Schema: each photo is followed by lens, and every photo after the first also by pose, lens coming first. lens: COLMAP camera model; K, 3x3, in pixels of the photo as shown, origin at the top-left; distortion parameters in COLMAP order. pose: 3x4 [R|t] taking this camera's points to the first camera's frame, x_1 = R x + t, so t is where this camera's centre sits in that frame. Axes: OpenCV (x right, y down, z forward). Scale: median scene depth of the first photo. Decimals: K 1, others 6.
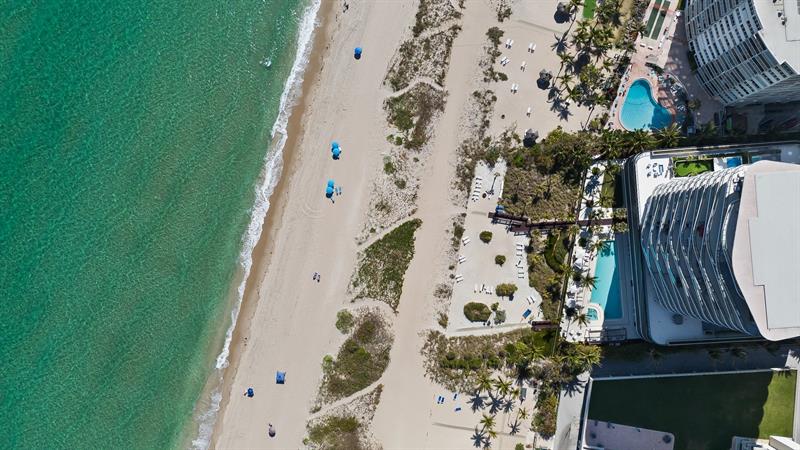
lens RADIAL K [[580.6, 0, 400.0], [0, 580.6, 225.0], [0, 0, 1]] dist [0.104040, -0.186675]
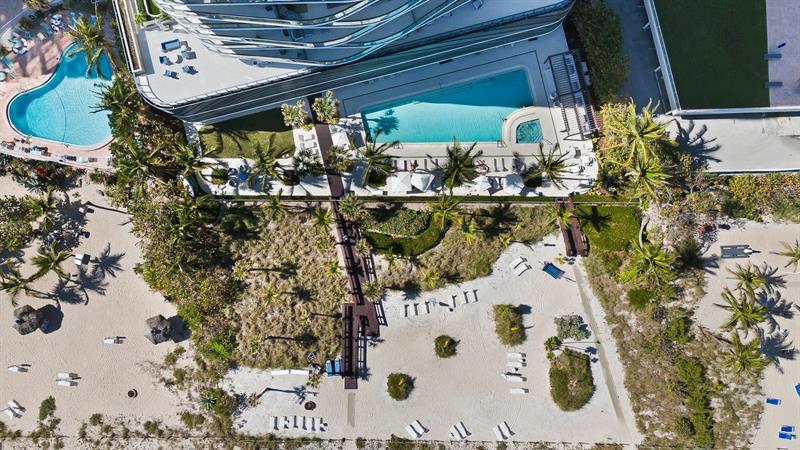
lens RADIAL K [[583.1, 0, 400.0], [0, 583.1, 225.0], [0, 0, 1]] dist [0.073206, -0.079531]
pose [[-0.169915, -0.983135, 0.067629, 0.240909], [0.985268, -0.170830, -0.007943, 0.045134], [0.019362, 0.065283, 0.997679, 0.543702]]
